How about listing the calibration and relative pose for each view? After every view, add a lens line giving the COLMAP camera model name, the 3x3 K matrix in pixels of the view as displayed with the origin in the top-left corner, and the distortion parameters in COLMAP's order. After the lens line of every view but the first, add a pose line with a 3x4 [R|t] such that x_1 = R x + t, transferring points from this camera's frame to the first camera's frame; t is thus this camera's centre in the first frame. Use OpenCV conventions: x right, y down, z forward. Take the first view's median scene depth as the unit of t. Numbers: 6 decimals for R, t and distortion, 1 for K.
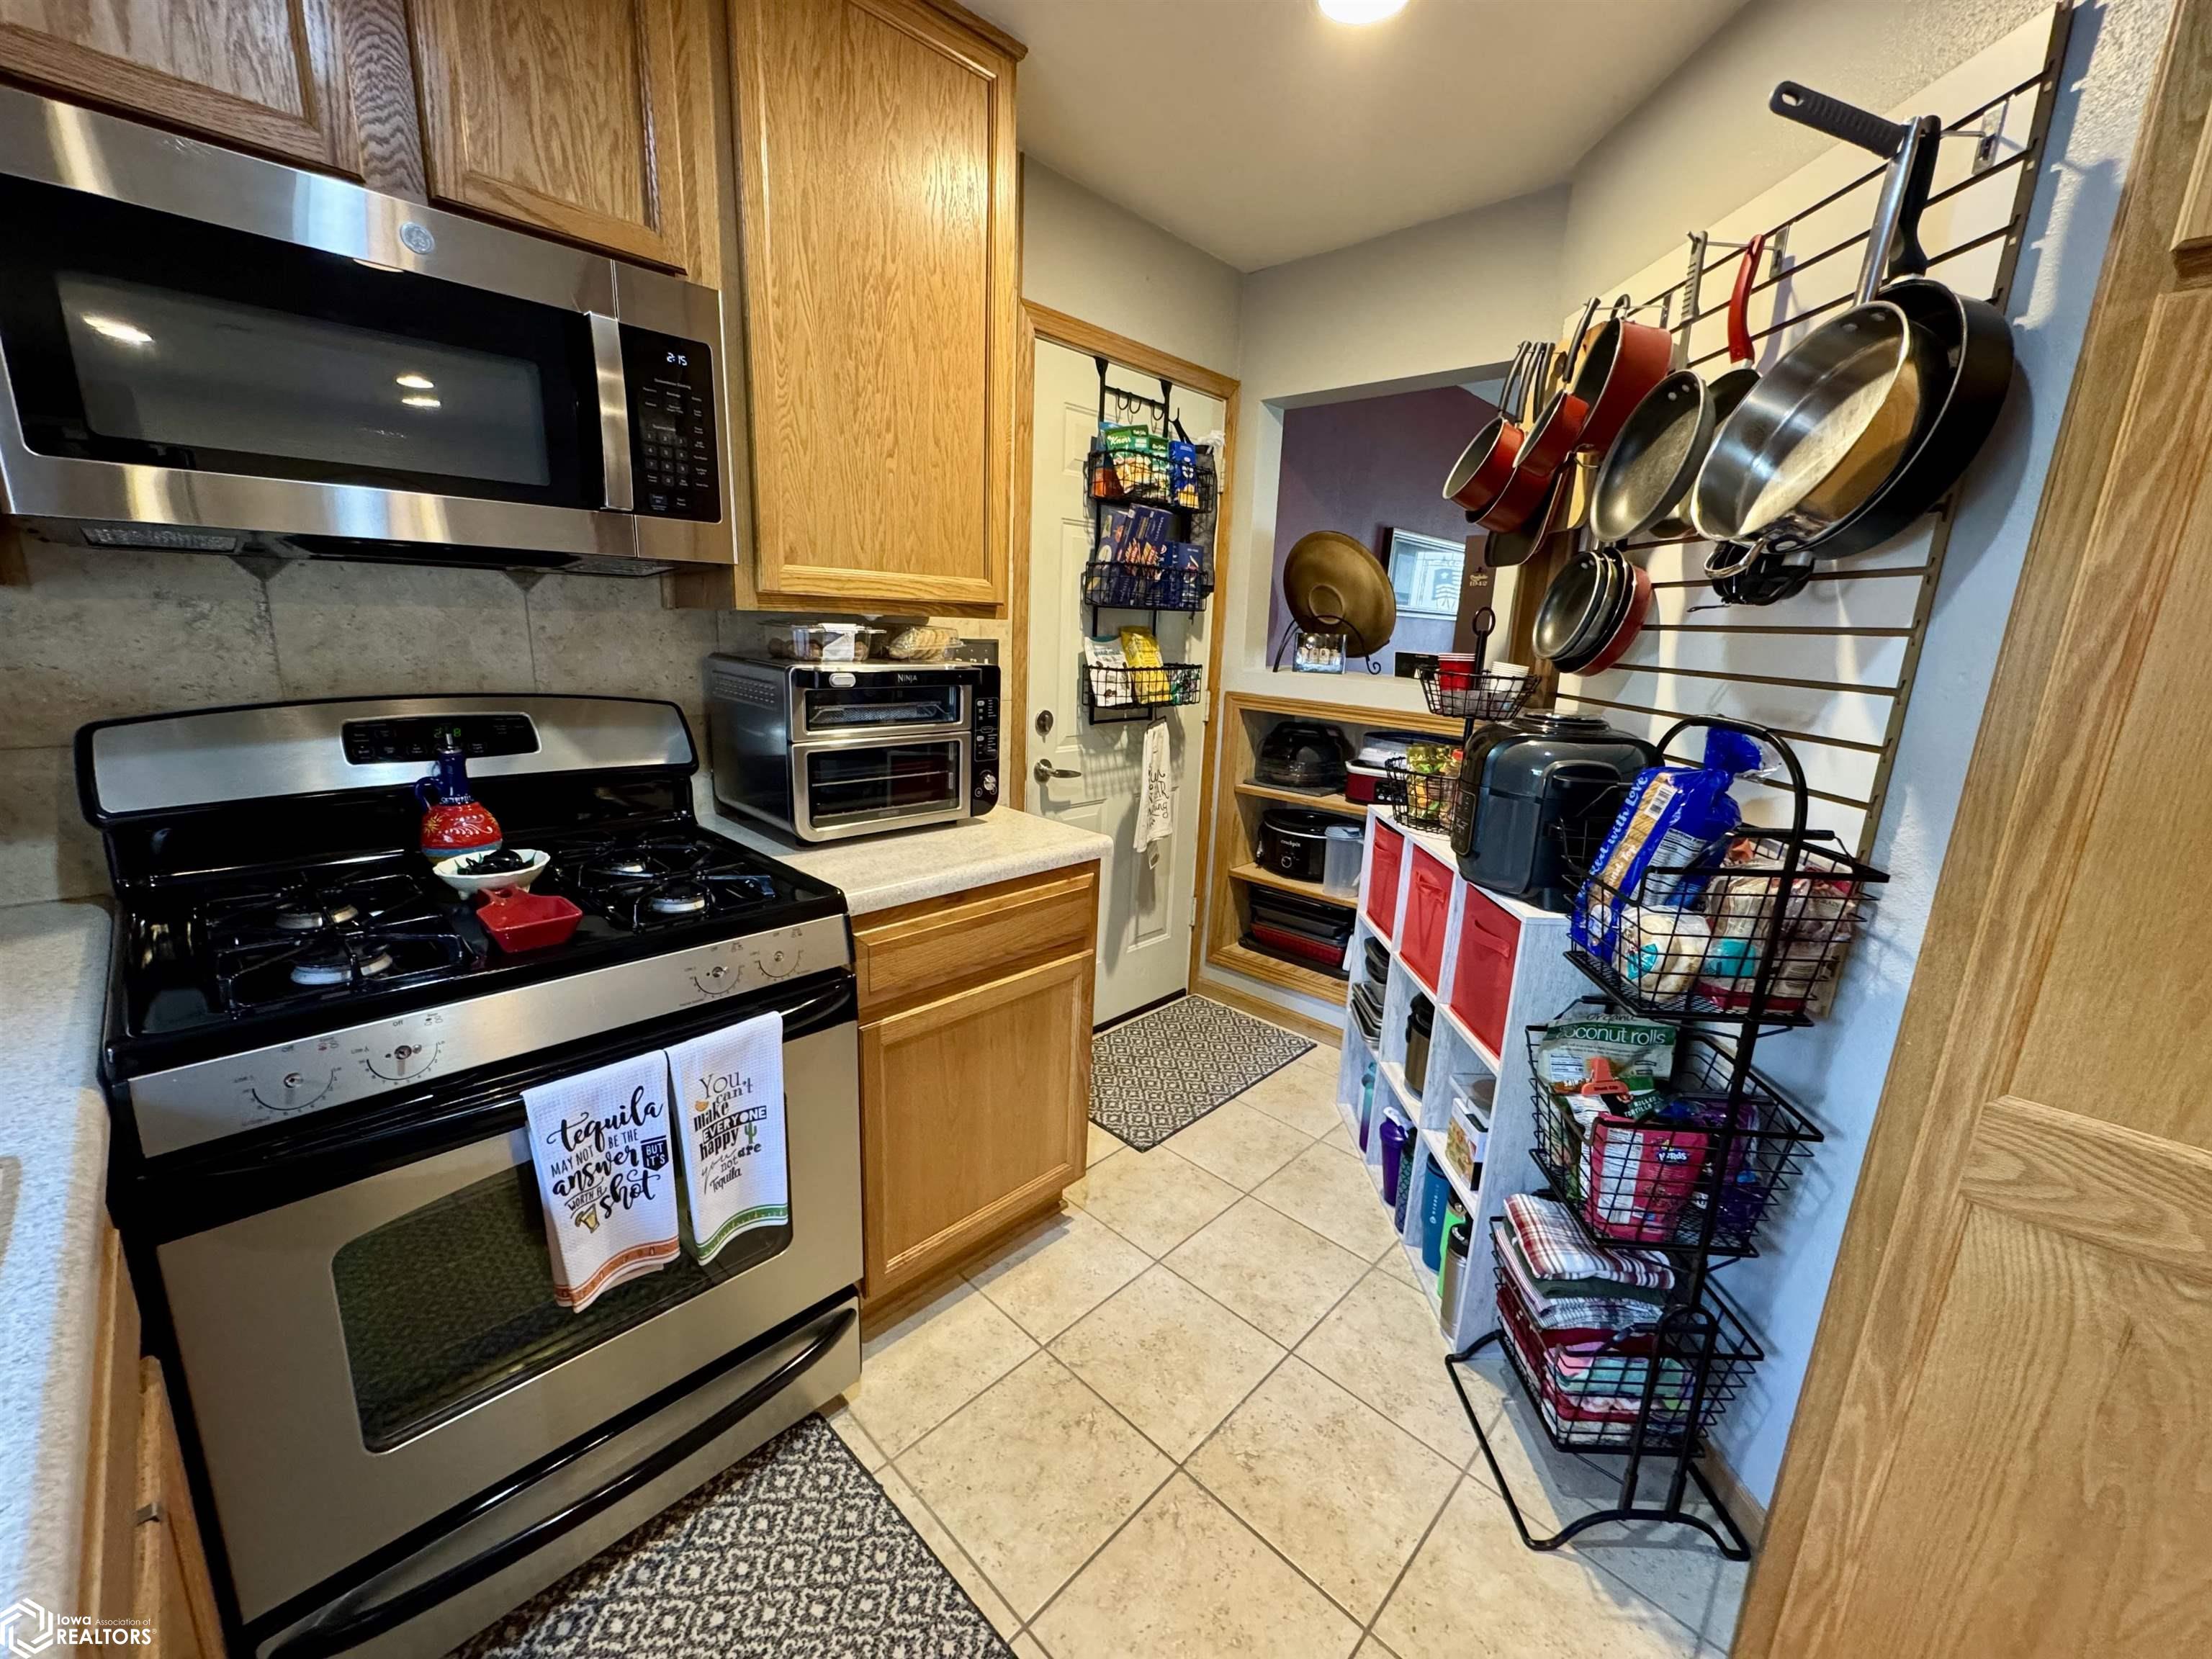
lens RADIAL K [[880.9, 0, 1102.1], [0, 880.9, 826.5], [0, 0, 1]] dist [0.000874, -0.000092]
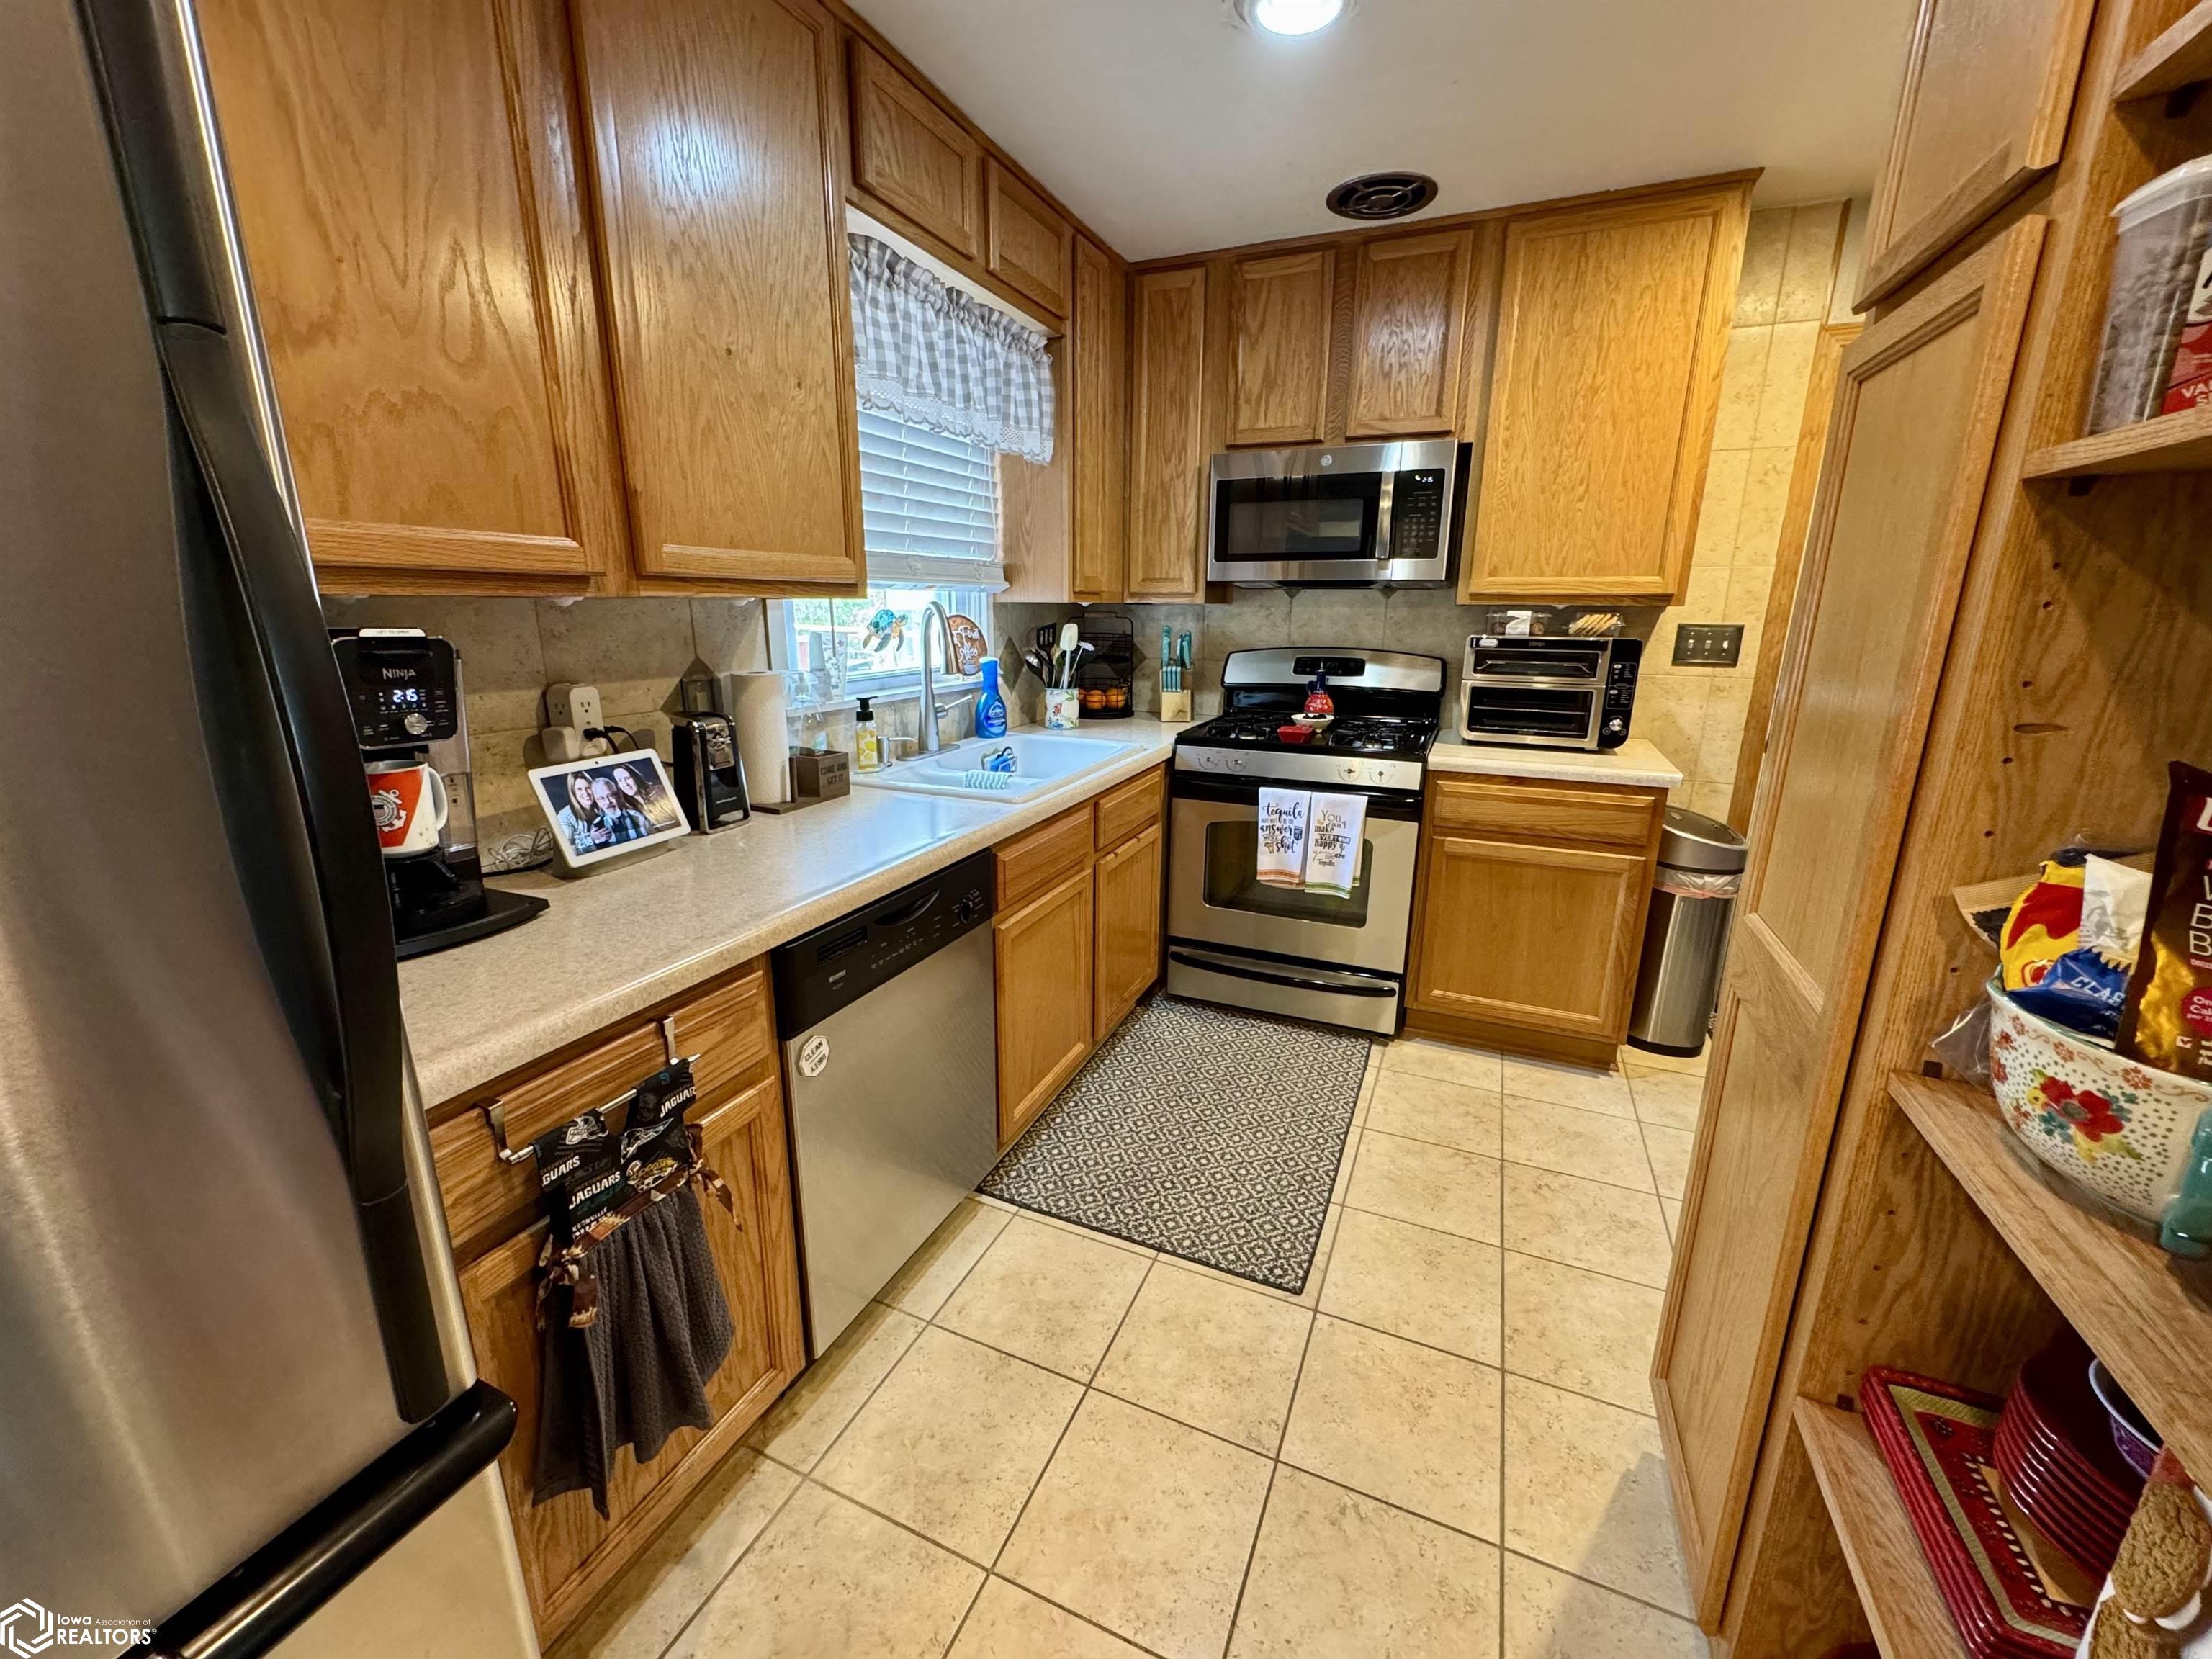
lens RADIAL K [[880.9, 0, 1102.5], [0, 880.9, 824.1], [0, 0, 1]] dist [0.000874, -0.000092]
pose [[0.353045, 0.192096, -0.915674, 1.097447], [-0.210338, 0.969938, 0.122382, 0.125472], [0.911656, 0.149395, 0.382837, -0.290002]]
